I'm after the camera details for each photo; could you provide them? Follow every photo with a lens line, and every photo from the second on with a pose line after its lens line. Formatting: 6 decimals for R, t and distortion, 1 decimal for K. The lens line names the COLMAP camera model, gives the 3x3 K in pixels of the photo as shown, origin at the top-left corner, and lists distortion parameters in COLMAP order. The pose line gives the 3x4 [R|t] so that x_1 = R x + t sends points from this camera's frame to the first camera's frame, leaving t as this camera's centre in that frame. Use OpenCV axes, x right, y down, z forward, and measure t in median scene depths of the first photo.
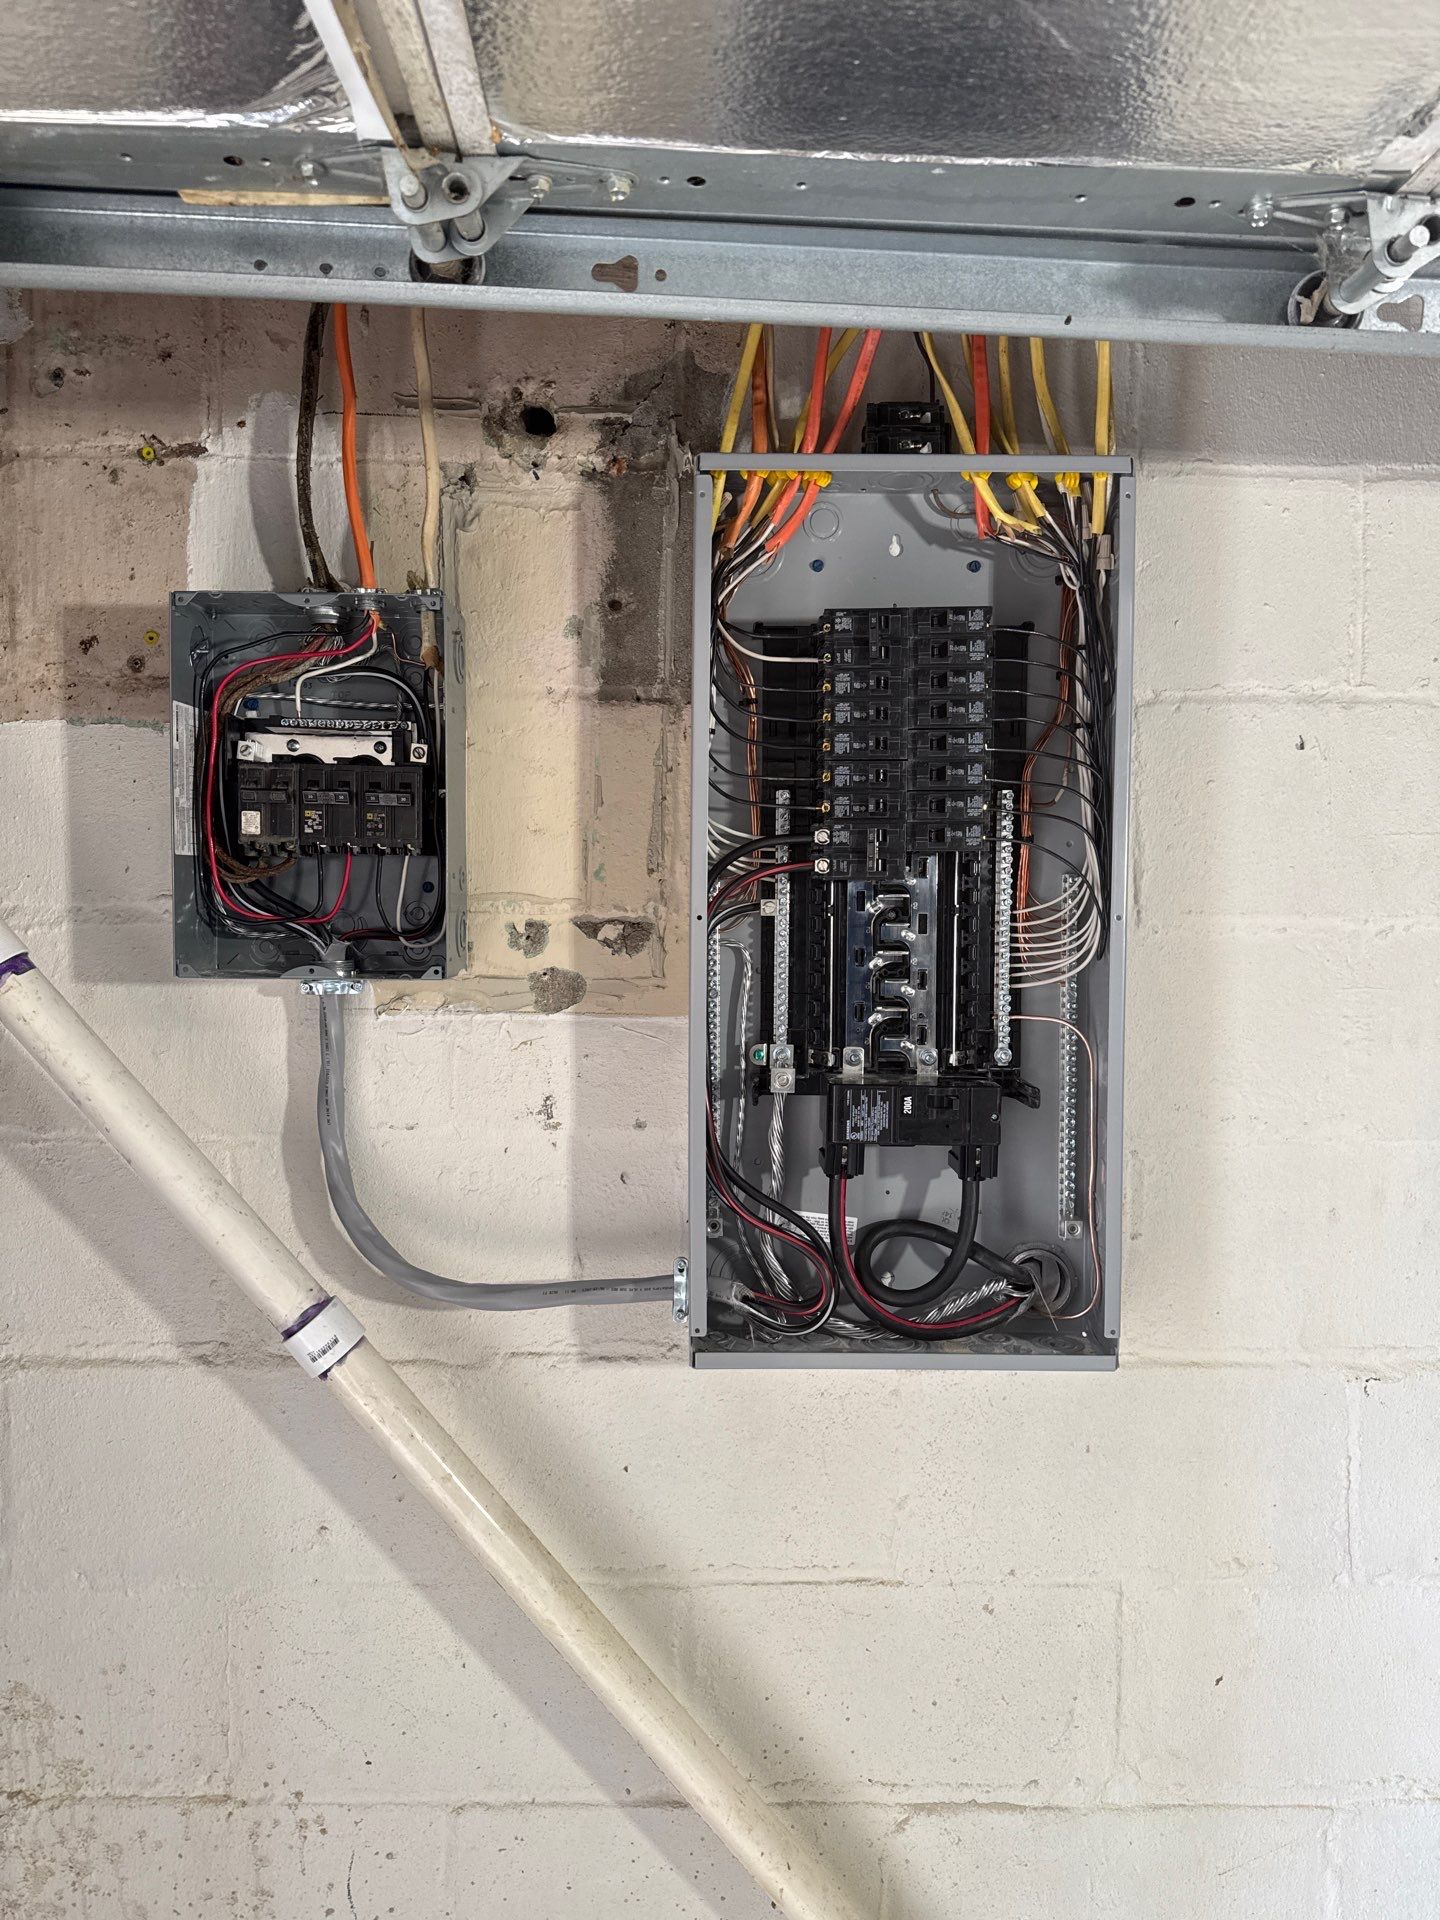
lens RADIAL K [[1321.3, 0, 718.2], [0, 1321.3, 963.4], [0, 0, 1]] dist [0.036981, -0.053590]
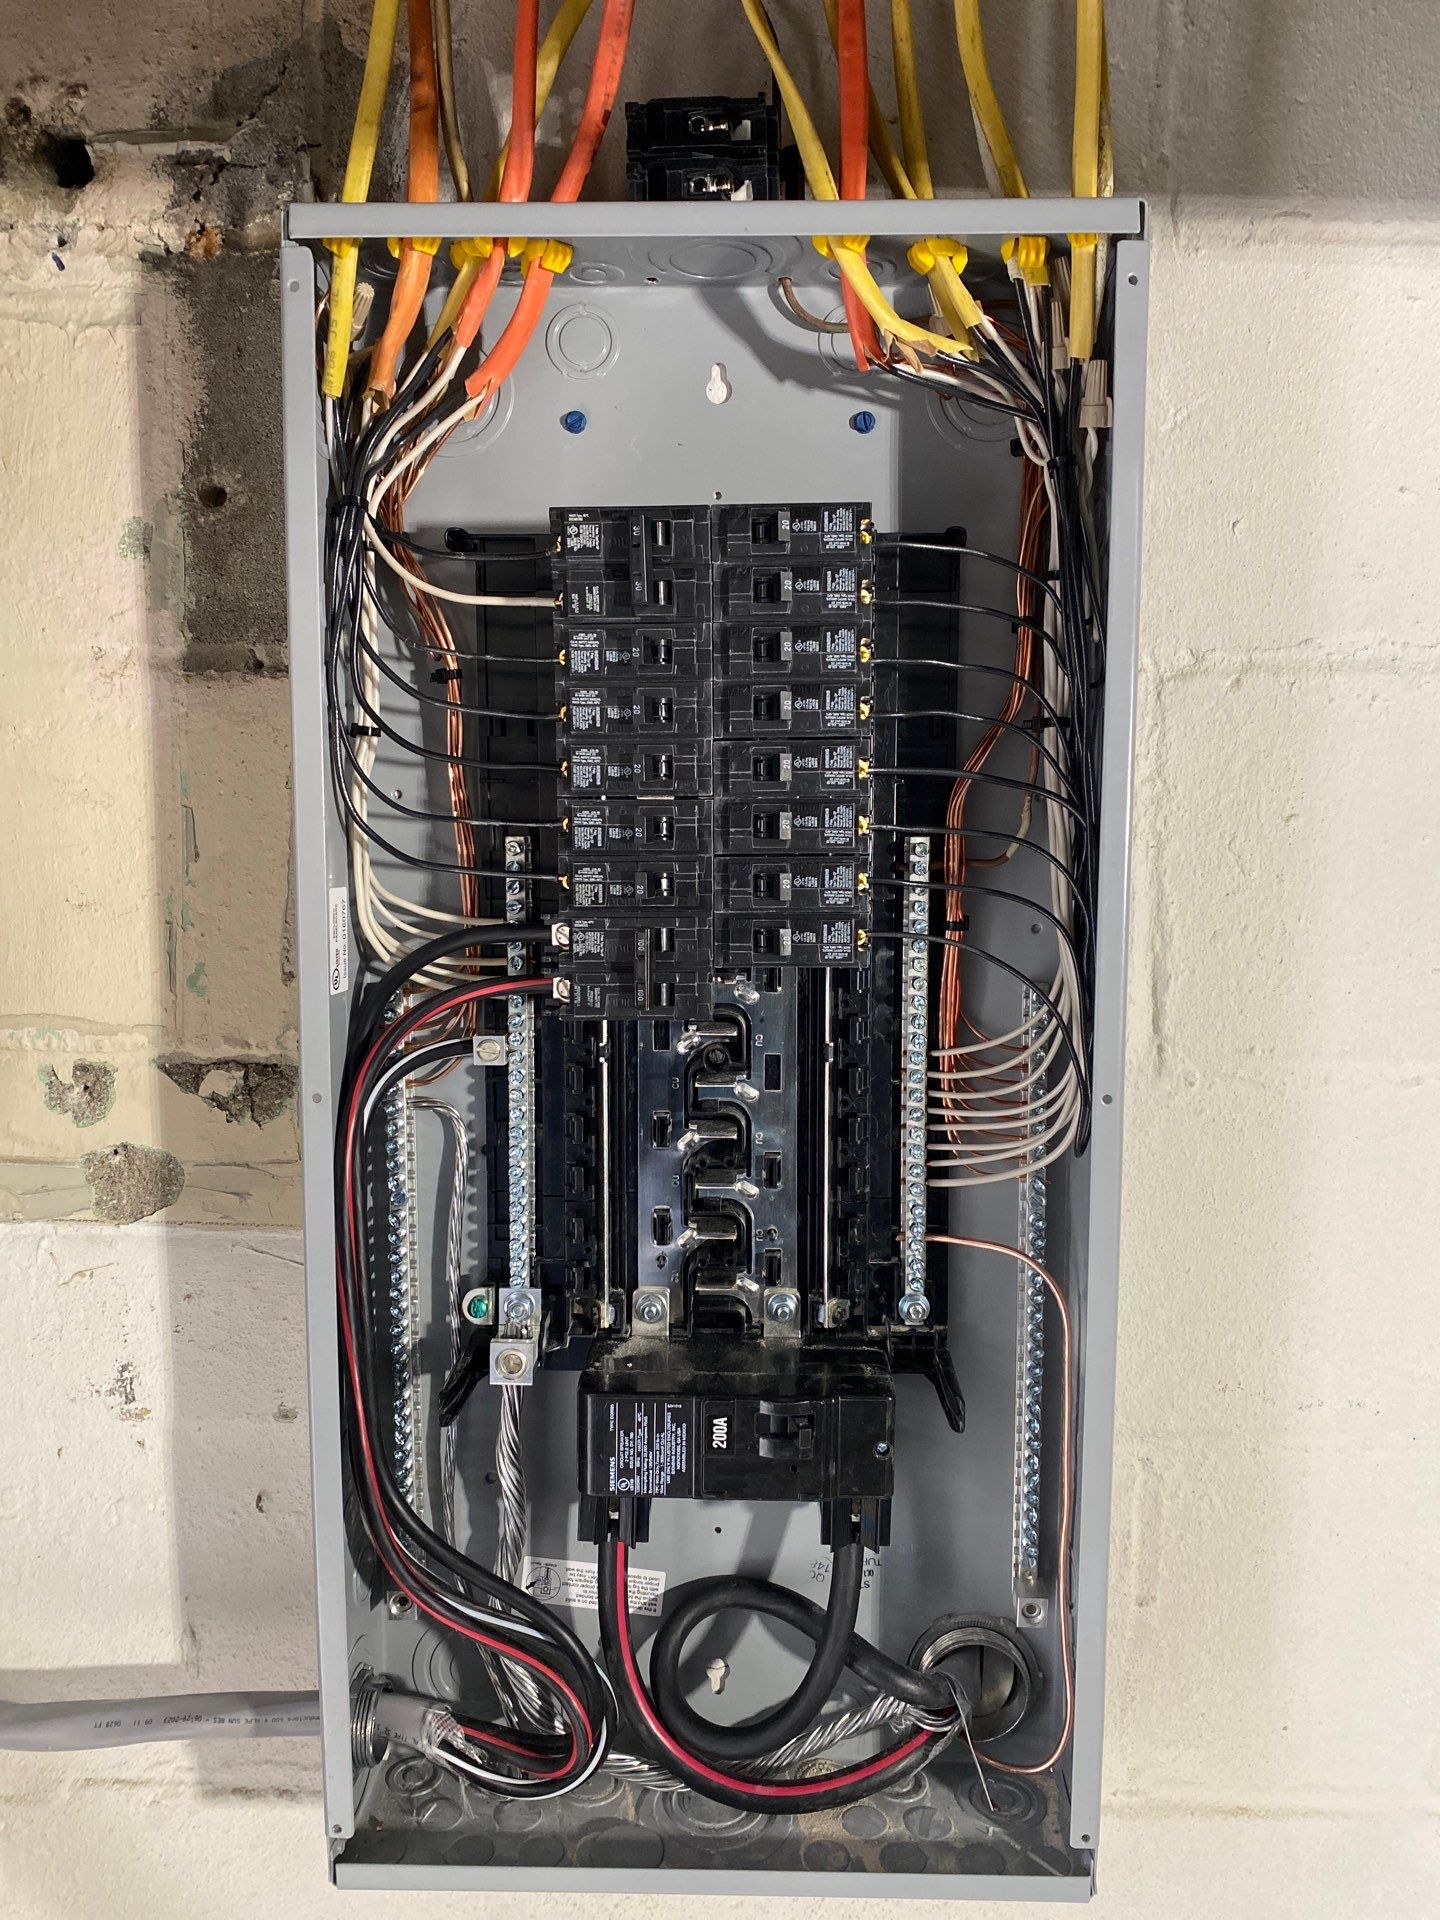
lens RADIAL K [[1385.4, 0, 748.8], [0, 1385.4, 931.1], [0, 0, 1]] dist [0.029387, -0.044872]
pose [[0.999715, 0.000154, -0.023884, 0.160479], [0.001106, 0.998608, 0.052739, -0.122000], [0.023859, -0.052750, 0.998323, 0.420216]]
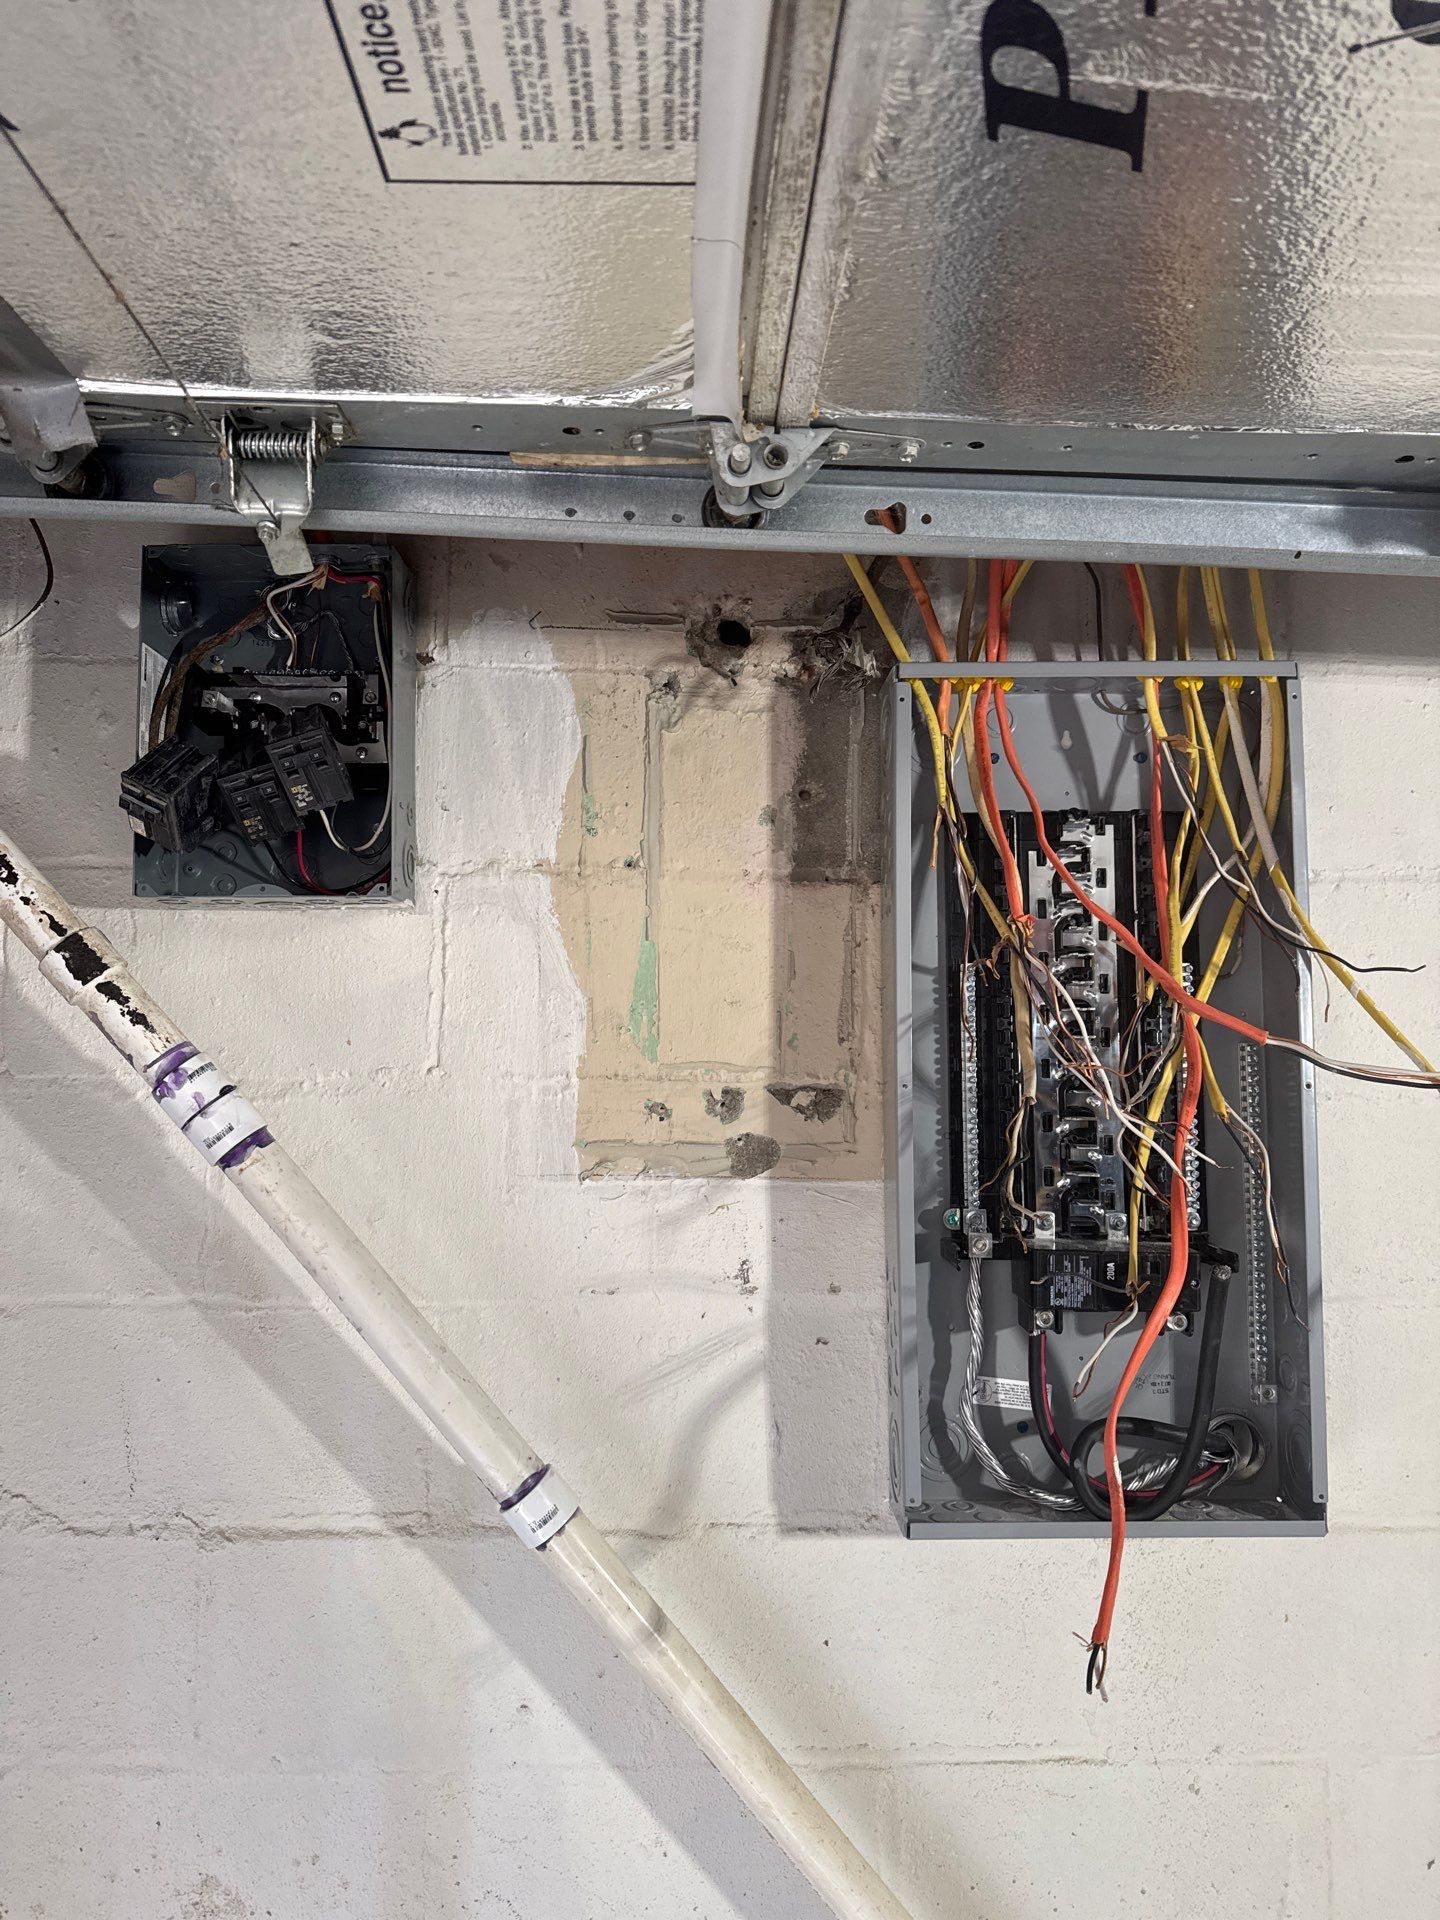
lens RADIAL K [[1321.3, 0, 712.7], [0, 1321.3, 964.5], [0, 0, 1]] dist [0.036981, -0.053590]
pose [[0.999960, -0.006792, -0.005889, -0.149651], [0.006012, 0.992314, -0.123601, -0.001273], [0.006683, 0.123560, 0.992315, -0.053086]]
